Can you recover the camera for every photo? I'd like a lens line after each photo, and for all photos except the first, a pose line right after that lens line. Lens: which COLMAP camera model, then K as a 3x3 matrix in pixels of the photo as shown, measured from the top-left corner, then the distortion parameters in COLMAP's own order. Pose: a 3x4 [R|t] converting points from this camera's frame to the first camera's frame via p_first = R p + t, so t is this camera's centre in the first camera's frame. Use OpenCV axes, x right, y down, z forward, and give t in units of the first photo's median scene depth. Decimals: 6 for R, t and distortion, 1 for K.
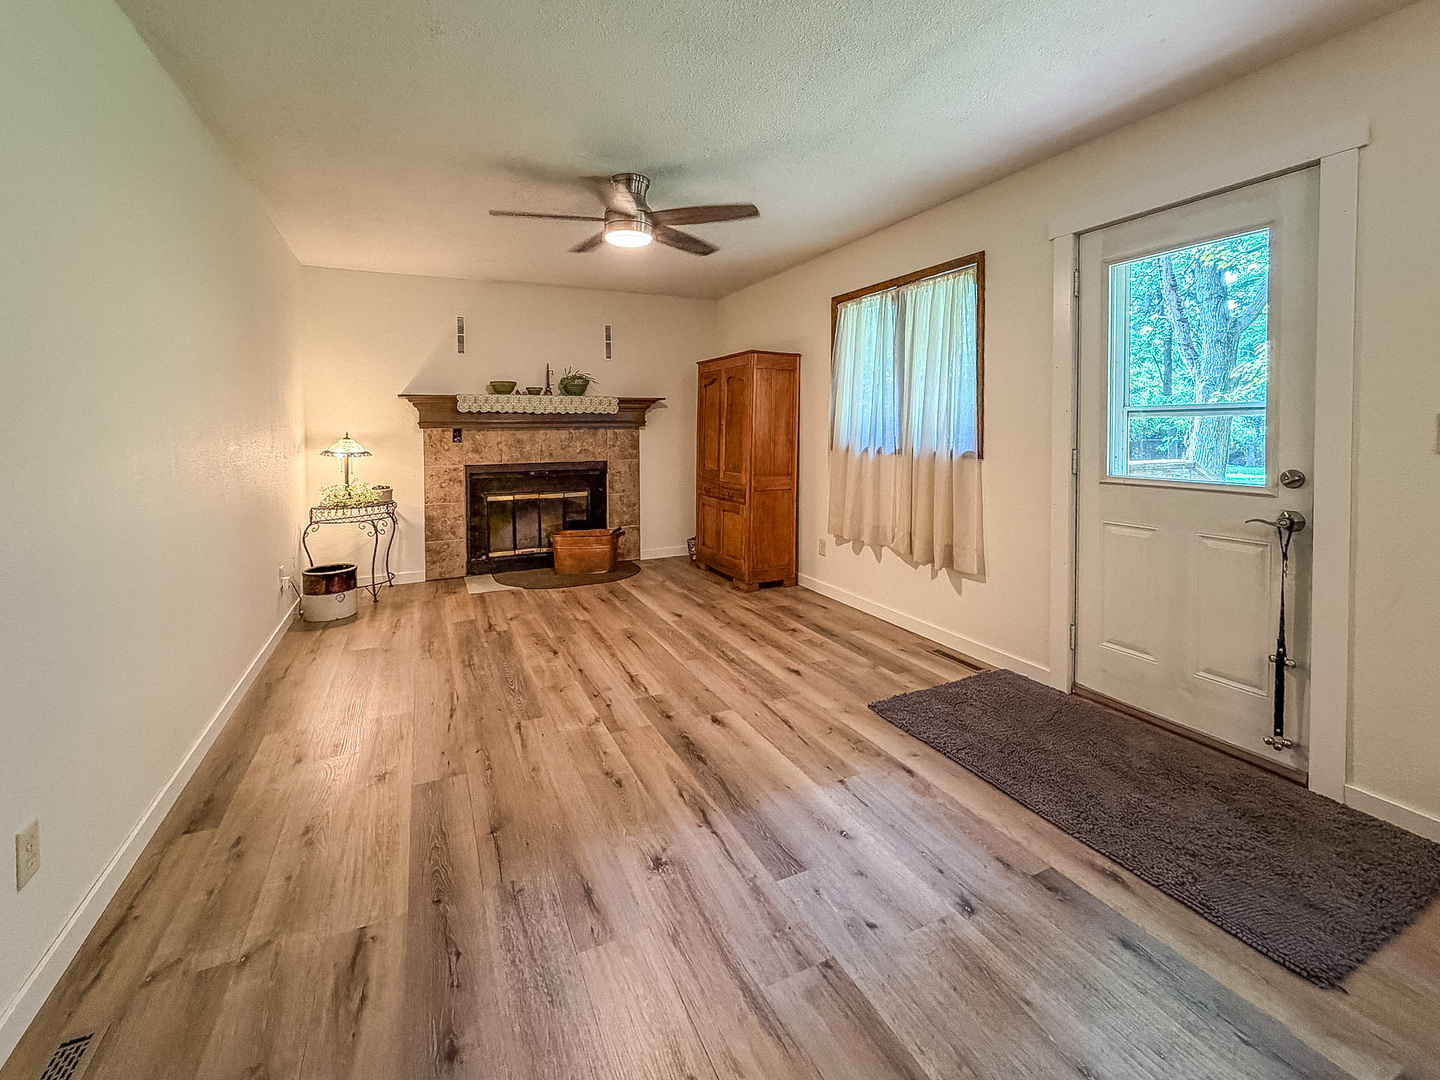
lens RADIAL K [[609.5, 0, 718.4], [0, 609.5, 431.8], [0, 0, 1]] dist [-0.000741, -0.000216]
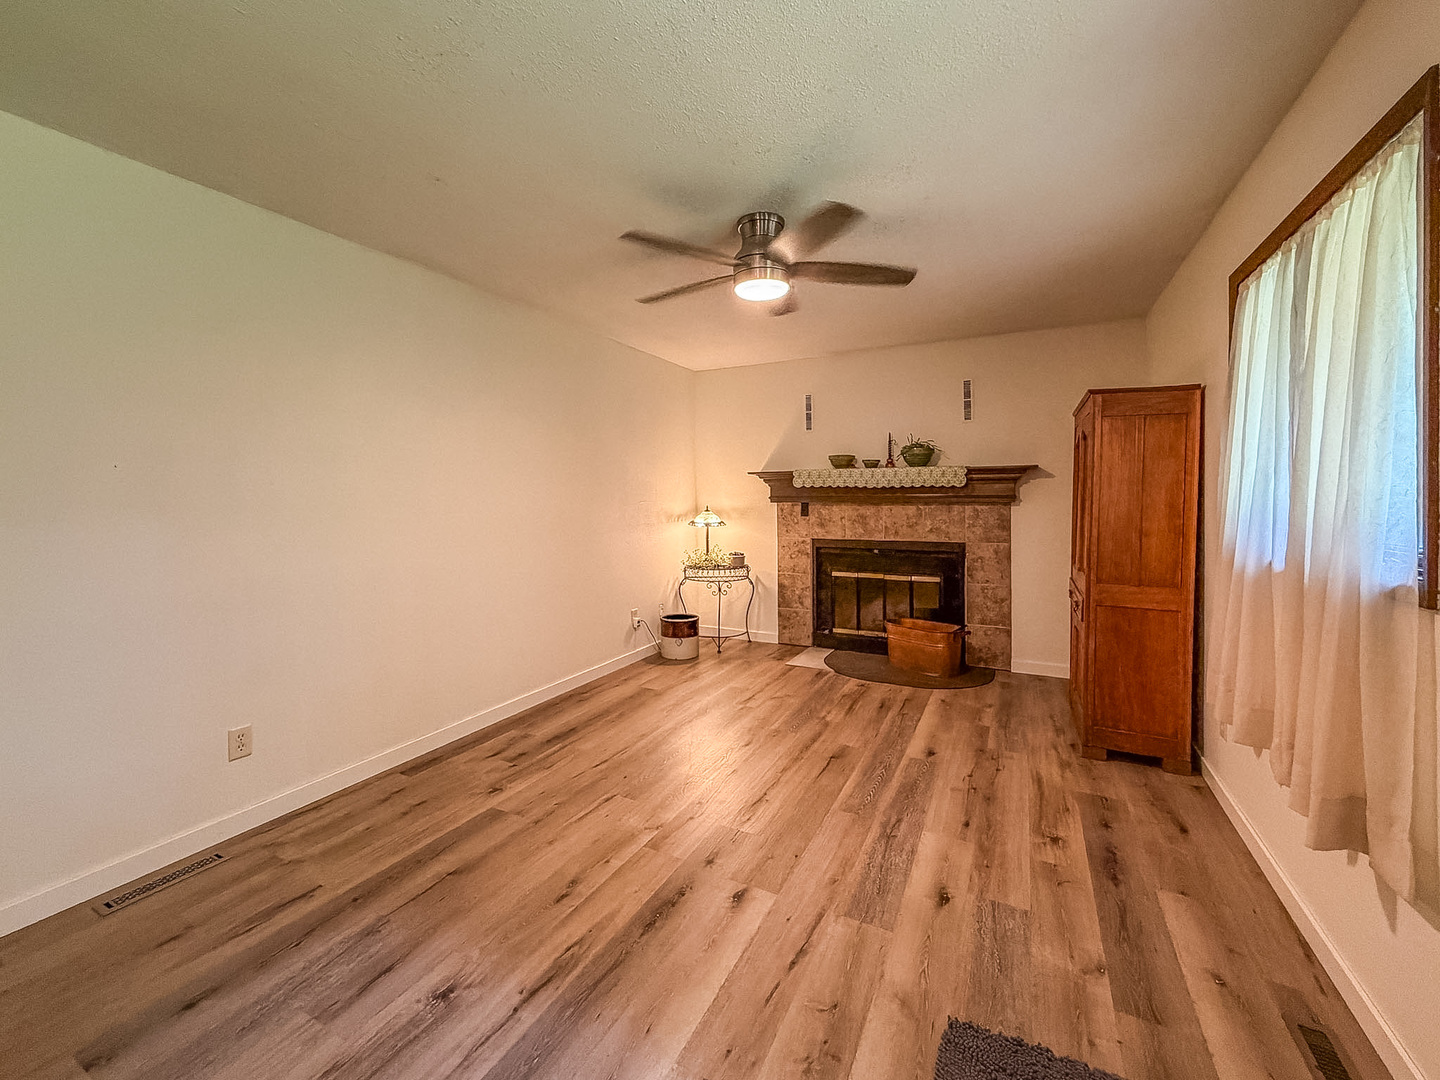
lens RADIAL K [[598.0, 0, 722.3], [0, 598.0, 500.1], [0, 0, 1]] dist [-0.001685, -0.000187]
pose [[0.606985, 0.009485, -0.794657, 0.294882], [-0.007510, 0.999953, 0.006199, -0.015247], [0.794678, 0.002206, 0.607027, 0.268395]]
